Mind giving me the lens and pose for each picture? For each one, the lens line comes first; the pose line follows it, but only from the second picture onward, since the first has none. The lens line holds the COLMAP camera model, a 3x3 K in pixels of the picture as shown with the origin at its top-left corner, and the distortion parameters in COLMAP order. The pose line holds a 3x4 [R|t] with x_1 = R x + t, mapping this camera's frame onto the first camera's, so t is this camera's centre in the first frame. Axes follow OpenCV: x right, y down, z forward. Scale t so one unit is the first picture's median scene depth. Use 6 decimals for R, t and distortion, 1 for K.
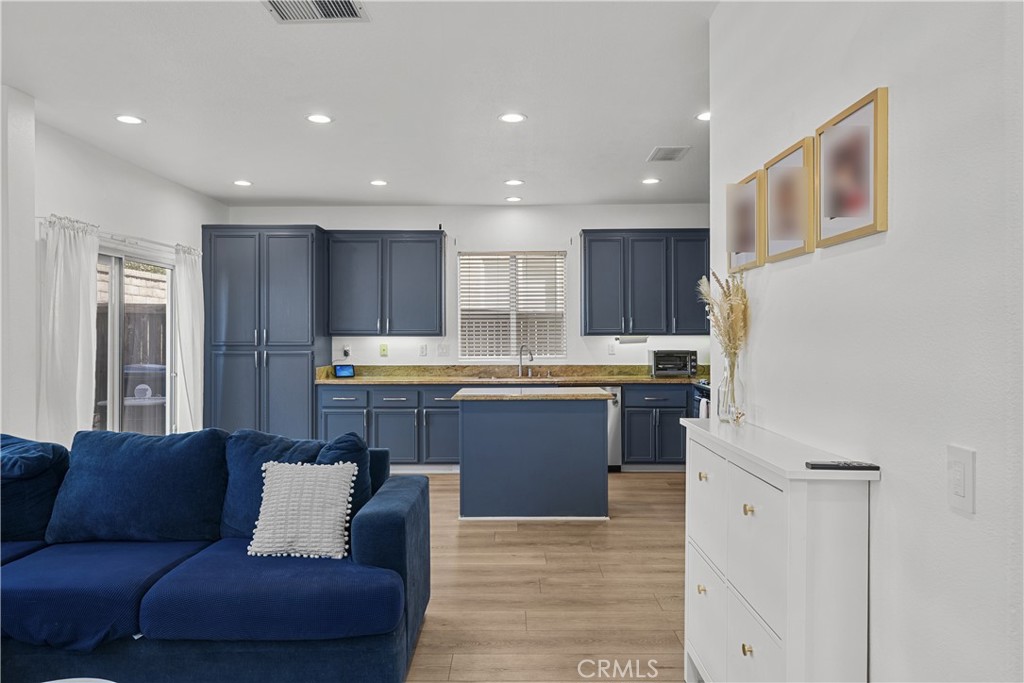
lens RADIAL K [[691.8, 0, 507.3], [0, 691.8, 336.0], [0, 0, 1]] dist [-0.008302, 0.001635]
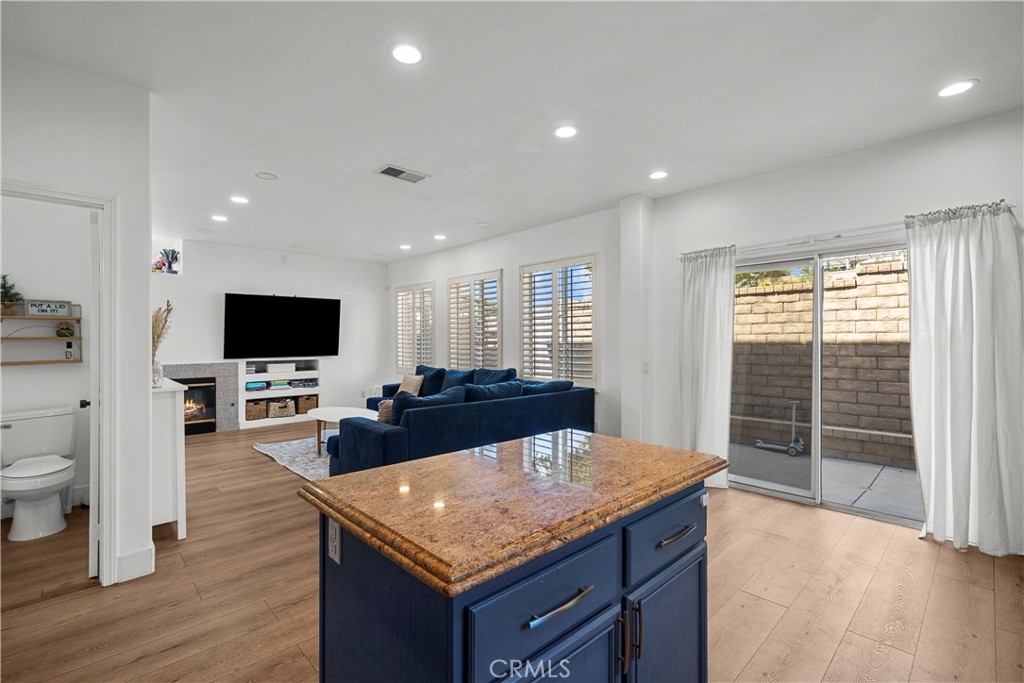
lens RADIAL K [[457.6, 0, 509.1], [0, 457.6, 338.3], [0, 0, 1]] dist [-0.001323, 0.000167]
pose [[-0.719553, 0.001005, -0.694437, 0.177833], [0.006486, 0.999965, -0.005273, 0.004809], [0.694407, -0.008298, -0.719534, 0.907119]]
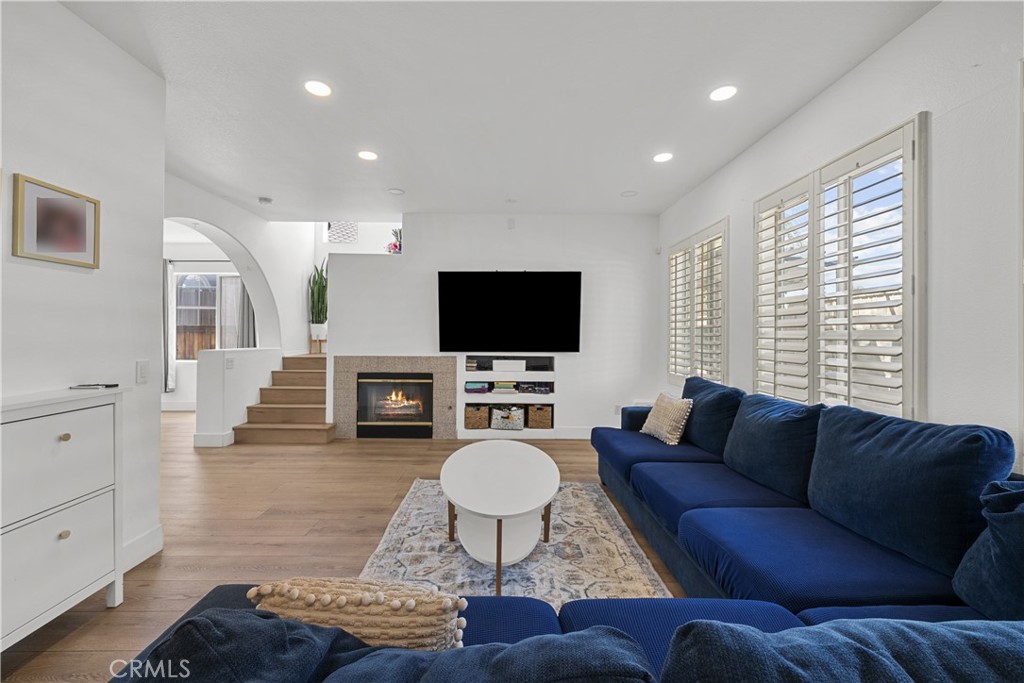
lens RADIAL K [[409.5, 0, 504.5], [0, 409.5, 332.7], [0, 0, 1]] dist [-0.001387, -0.000575]
pose [[-0.999838, -0.005887, -0.016995, -0.153811], [-0.005815, 0.999974, -0.004257, 0.008633], [0.017020, -0.004157, -0.999847, 0.517483]]
